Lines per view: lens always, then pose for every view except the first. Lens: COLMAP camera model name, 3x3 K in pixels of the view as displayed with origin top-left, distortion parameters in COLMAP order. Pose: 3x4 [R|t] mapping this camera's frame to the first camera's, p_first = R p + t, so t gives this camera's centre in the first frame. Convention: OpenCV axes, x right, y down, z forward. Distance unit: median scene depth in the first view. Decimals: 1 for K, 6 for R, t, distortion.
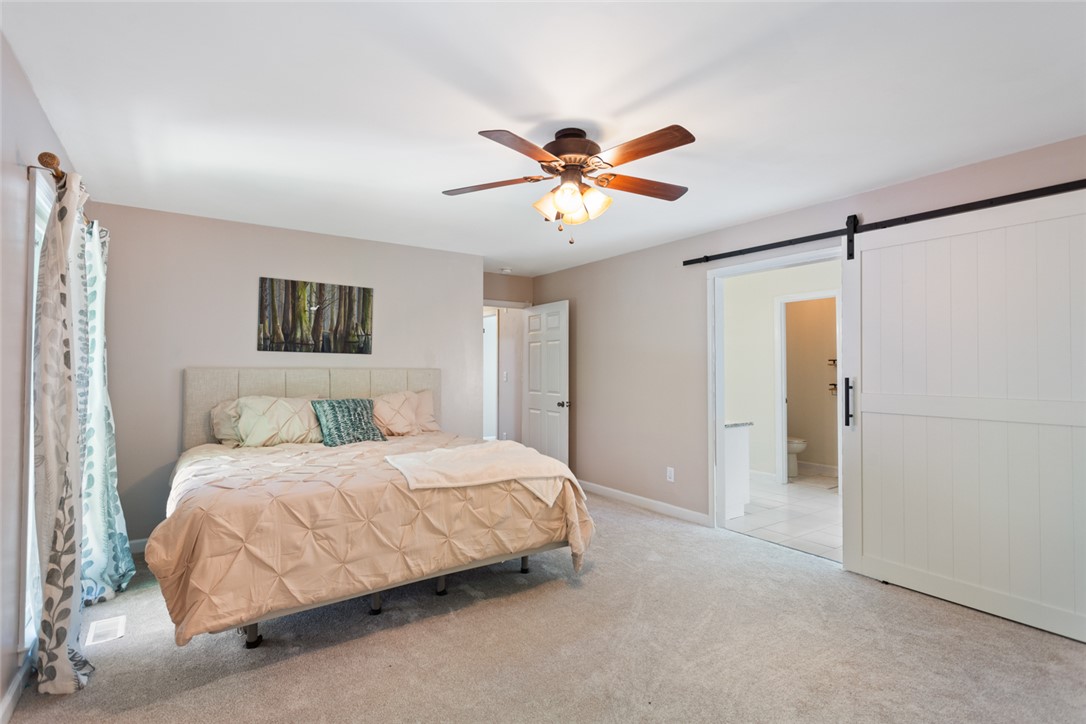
lens RADIAL K [[531.0, 0, 548.2], [0, 531.0, 348.1], [0, 0, 1]] dist [0.002125, 0.000451]
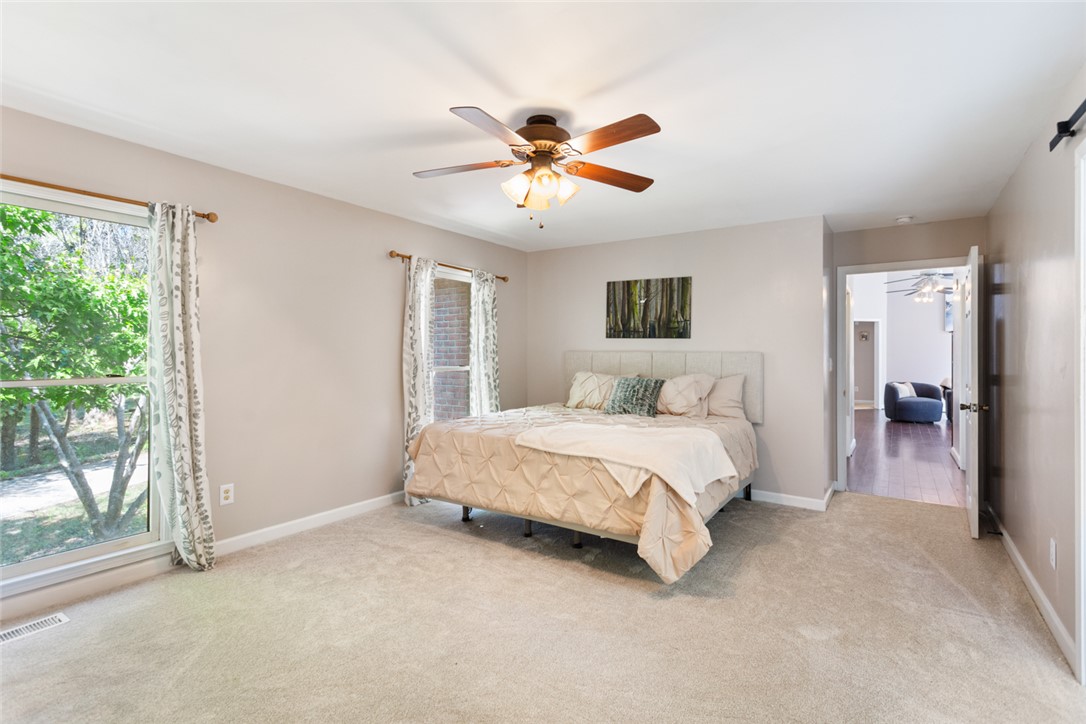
lens RADIAL K [[517.7, 0, 538.8], [0, 517.7, 342.9], [0, 0, 1]] dist [0.001361, 0.000294]
pose [[0.353428, -0.015225, -0.935338, 0.585648], [0.031284, 0.999501, -0.004448, 0.017038], [0.934939, -0.027689, 0.353728, 0.382466]]
